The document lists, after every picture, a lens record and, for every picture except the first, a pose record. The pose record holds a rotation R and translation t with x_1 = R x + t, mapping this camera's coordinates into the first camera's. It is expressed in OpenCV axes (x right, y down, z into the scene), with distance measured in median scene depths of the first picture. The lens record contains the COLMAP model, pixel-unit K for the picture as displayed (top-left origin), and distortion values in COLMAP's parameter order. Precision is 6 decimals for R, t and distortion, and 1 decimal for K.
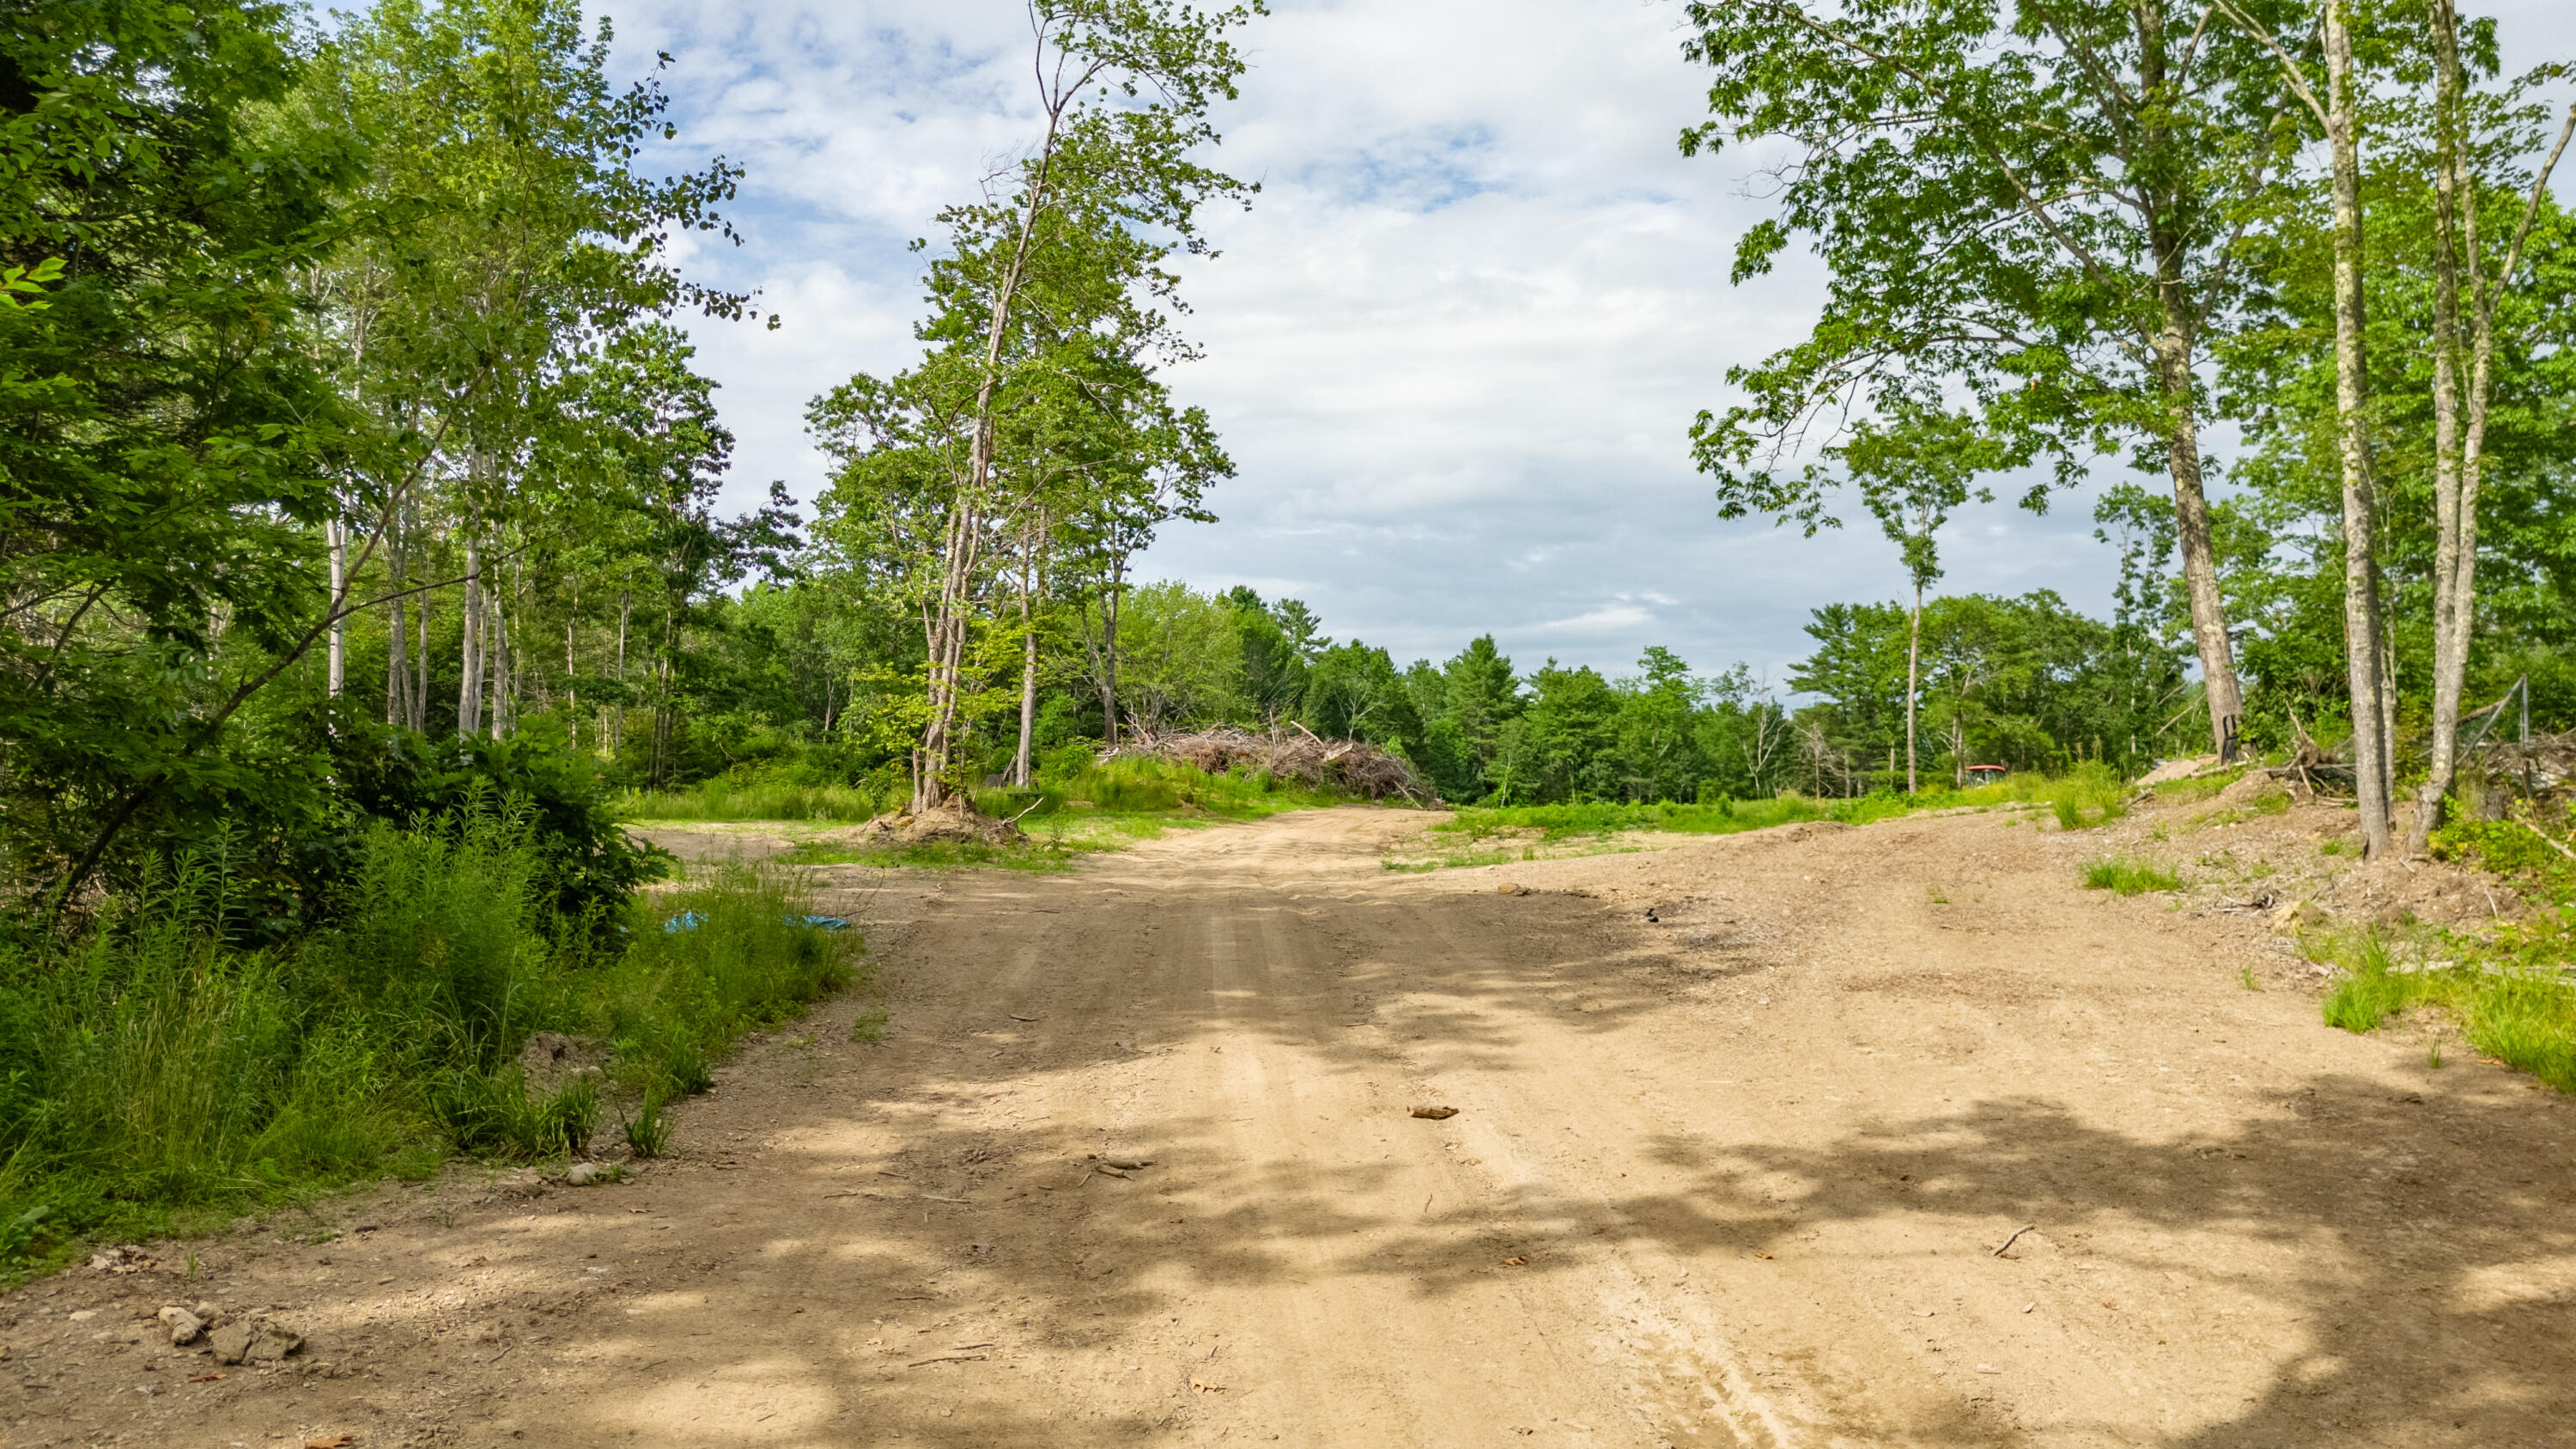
lens RADIAL K [[1890.2, 0, 1298.9], [0, 1890.2, 735.7], [0, 0, 1]] dist [0.097655, -0.076149]
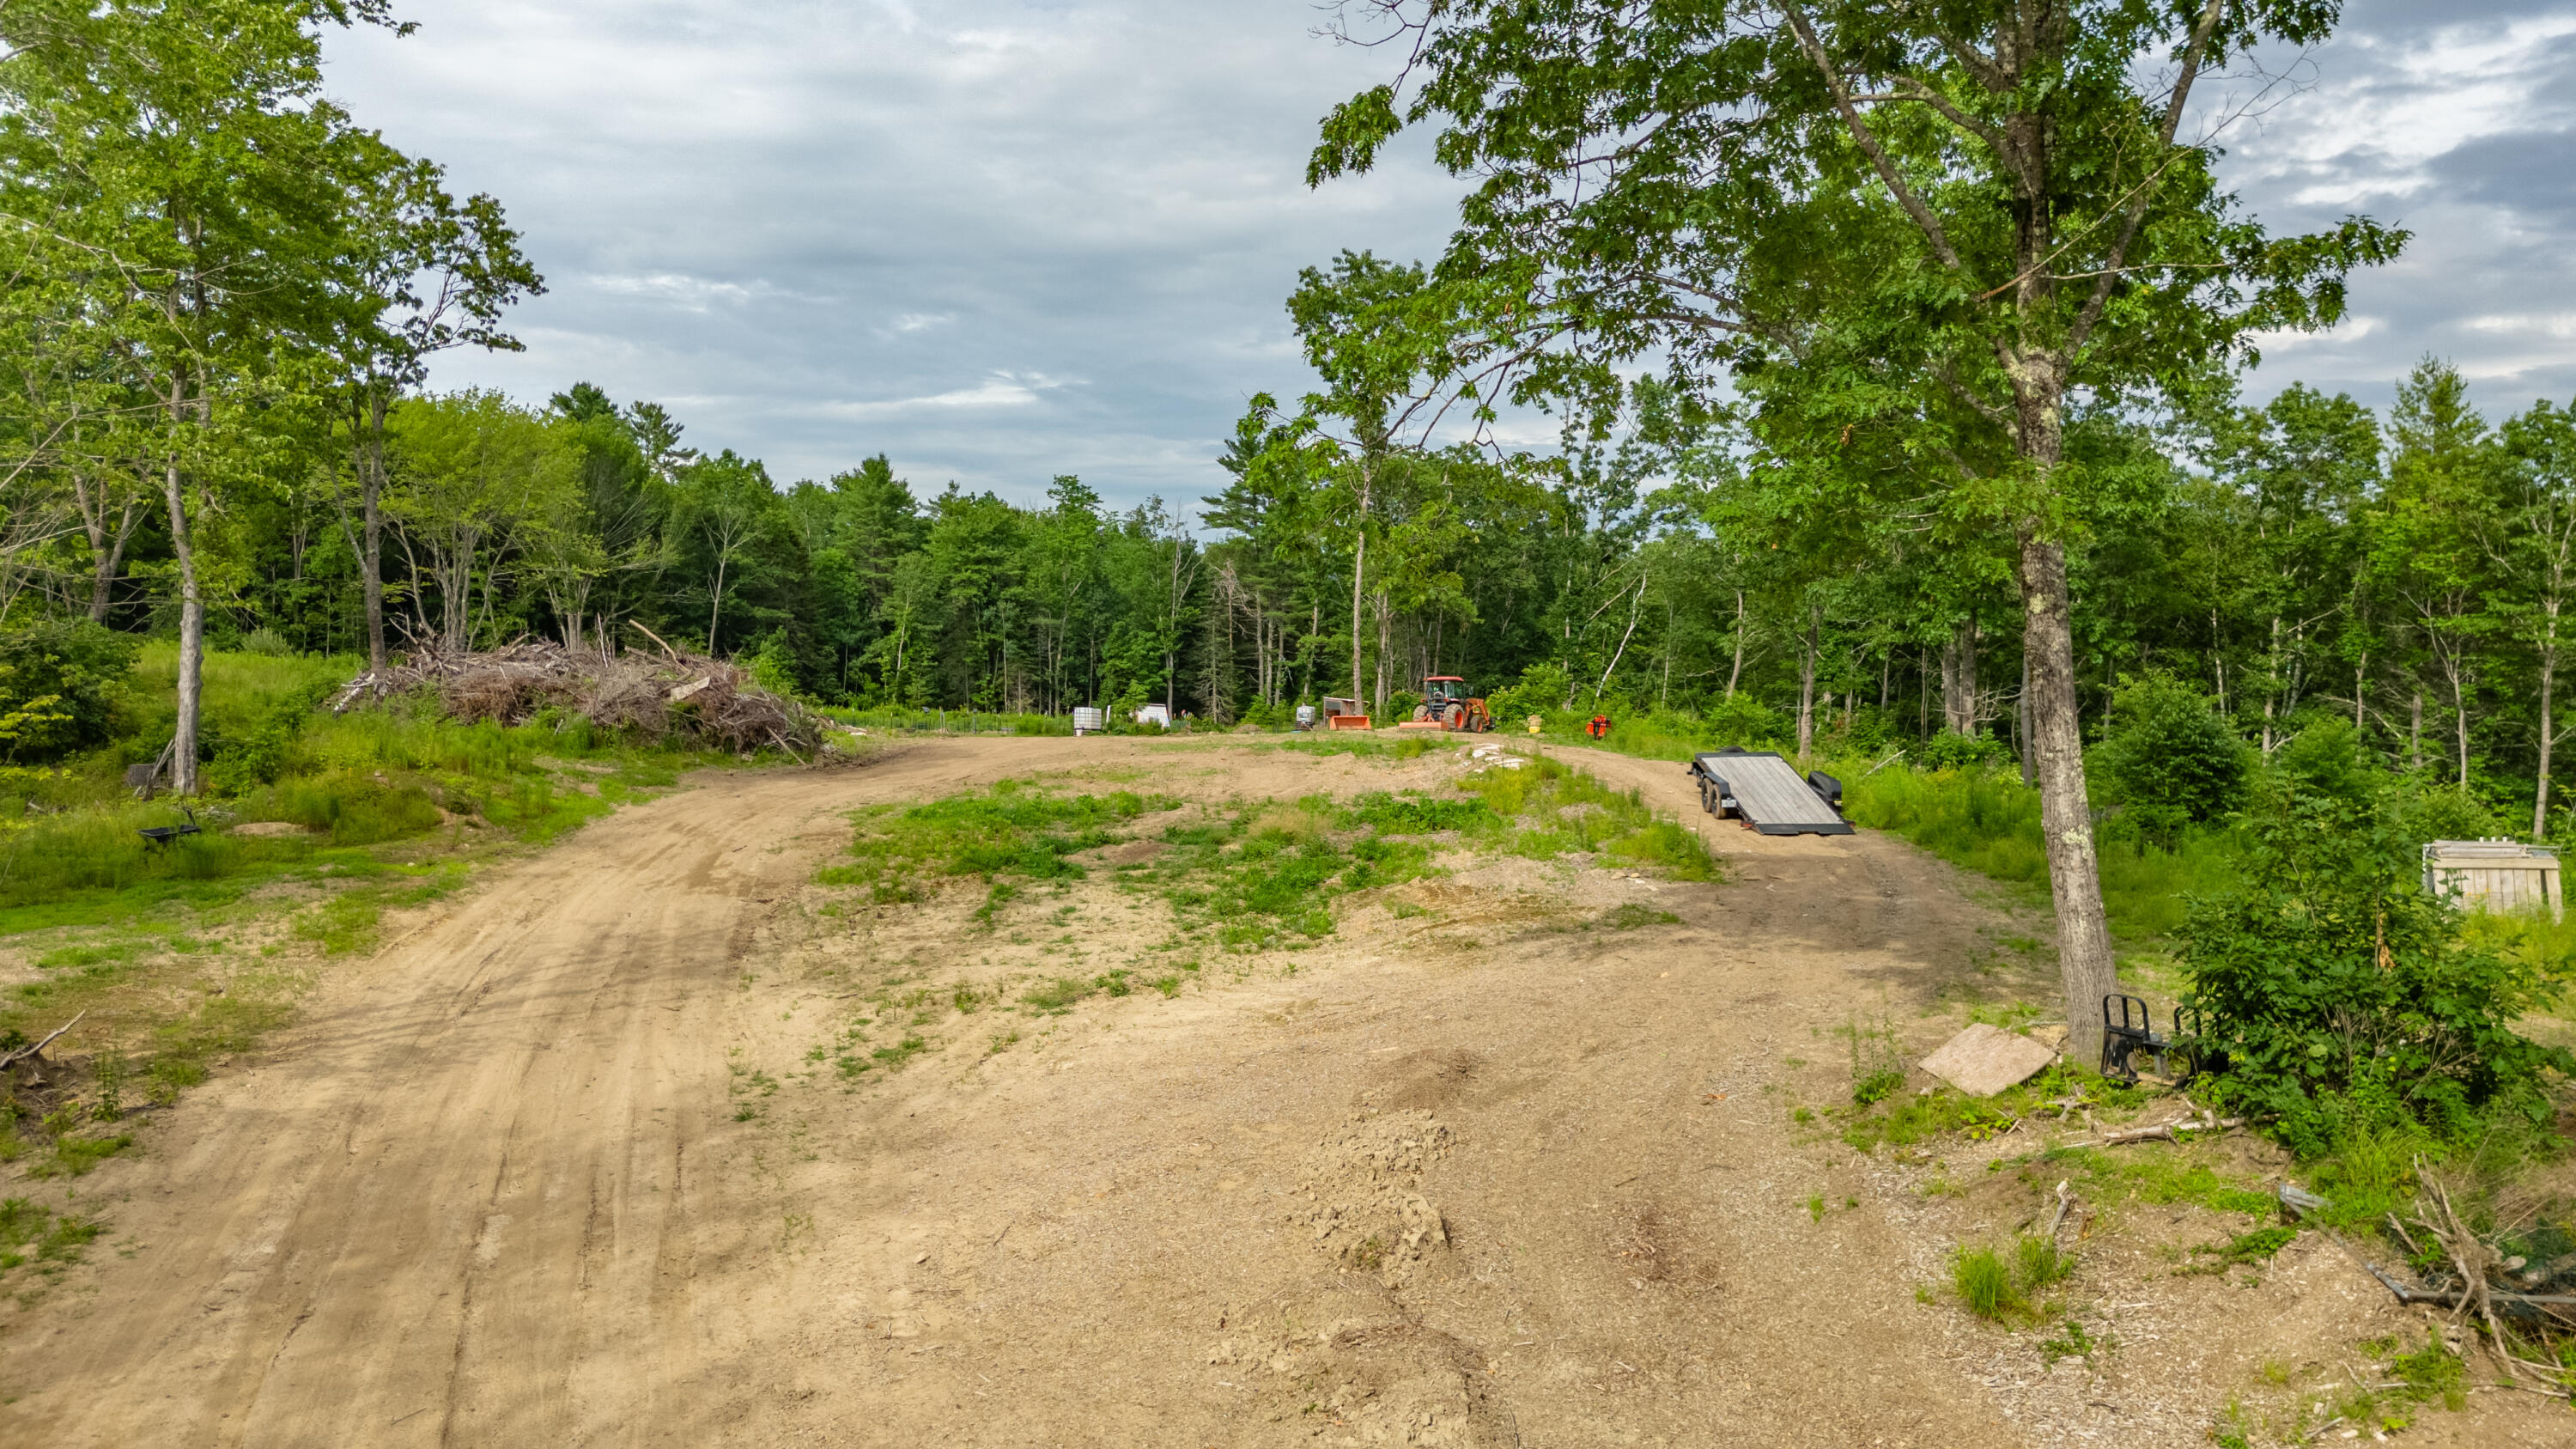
lens RADIAL K [[1890.2, 0, 1279.4], [0, 1890.2, 734.1], [0, 0, 1]] dist [0.097655, -0.076149]
pose [[0.953390, -0.017754, 0.301218, 0.006152], [-0.015983, 0.993895, 0.109166, -0.024740], [-0.301317, -0.108892, 0.947286, 0.078626]]
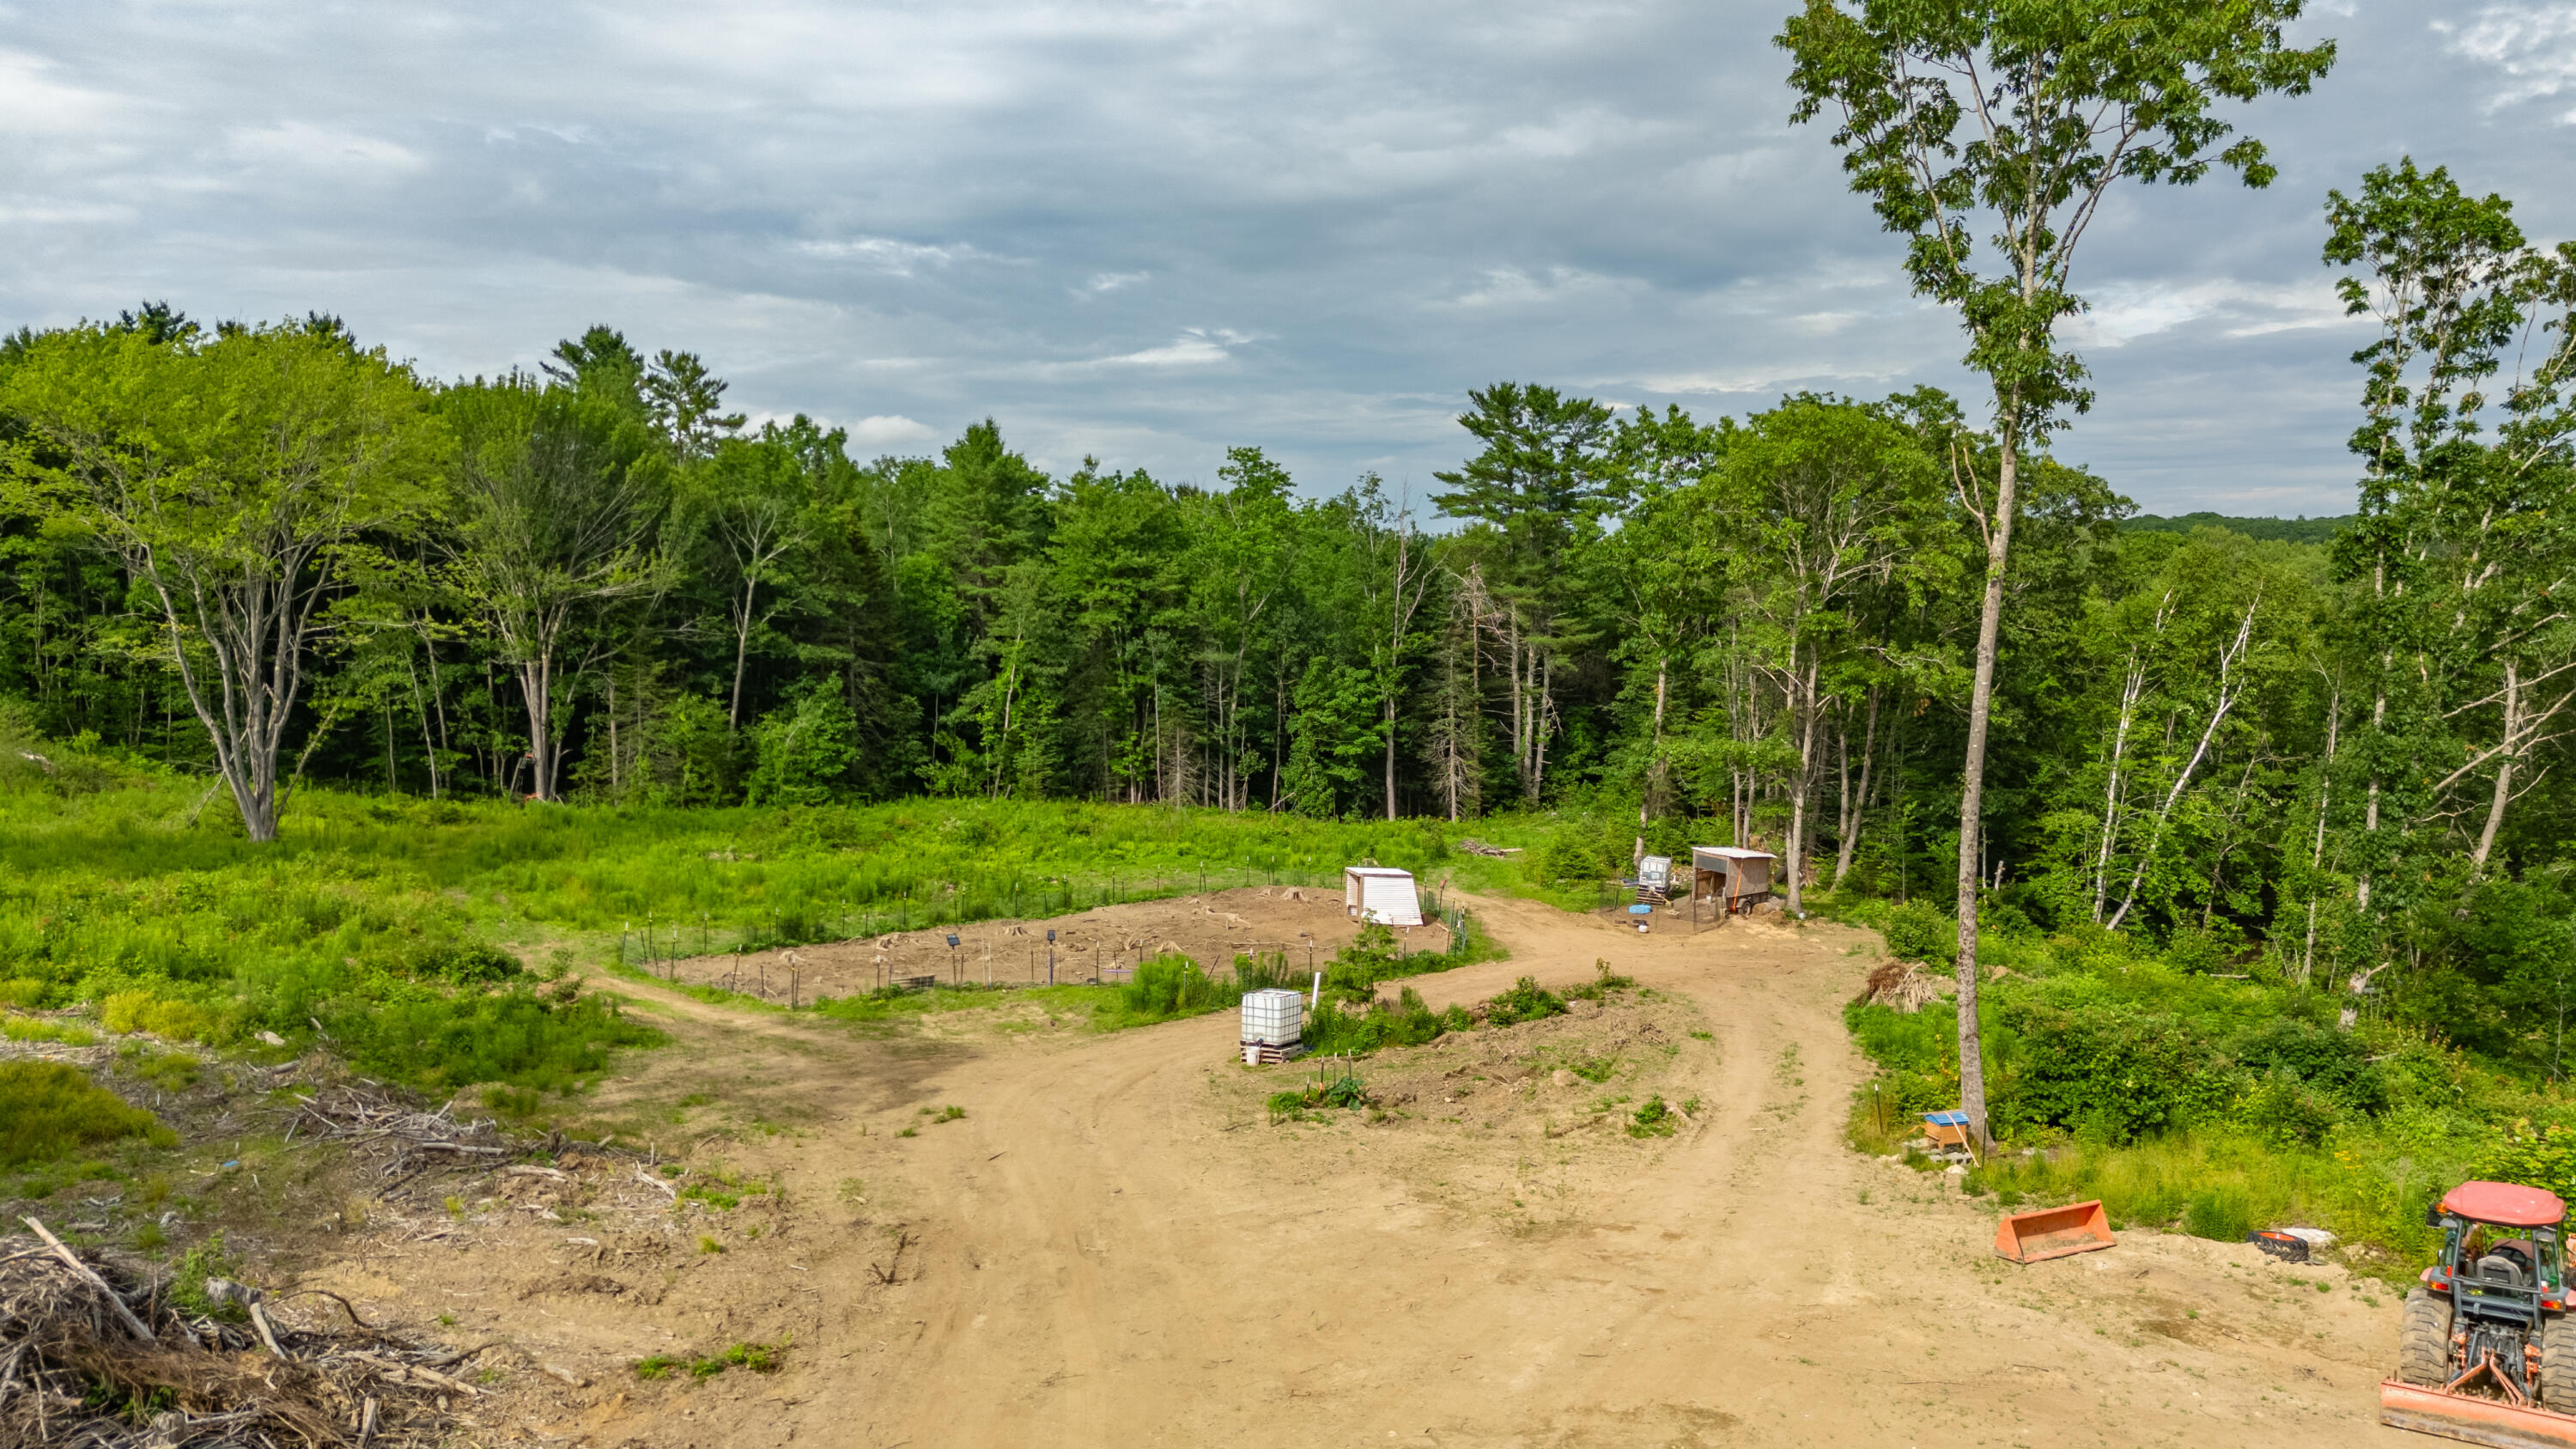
lens RADIAL K [[1890.2, 0, 1298.5], [0, 1890.2, 729.5], [0, 0, 1]] dist [0.097655, -0.076149]
pose [[0.976543, -0.020844, 0.214313, 0.066376], [-0.007641, 0.991322, 0.131235, -0.037147], [-0.215188, -0.129794, 0.967909, 0.363521]]
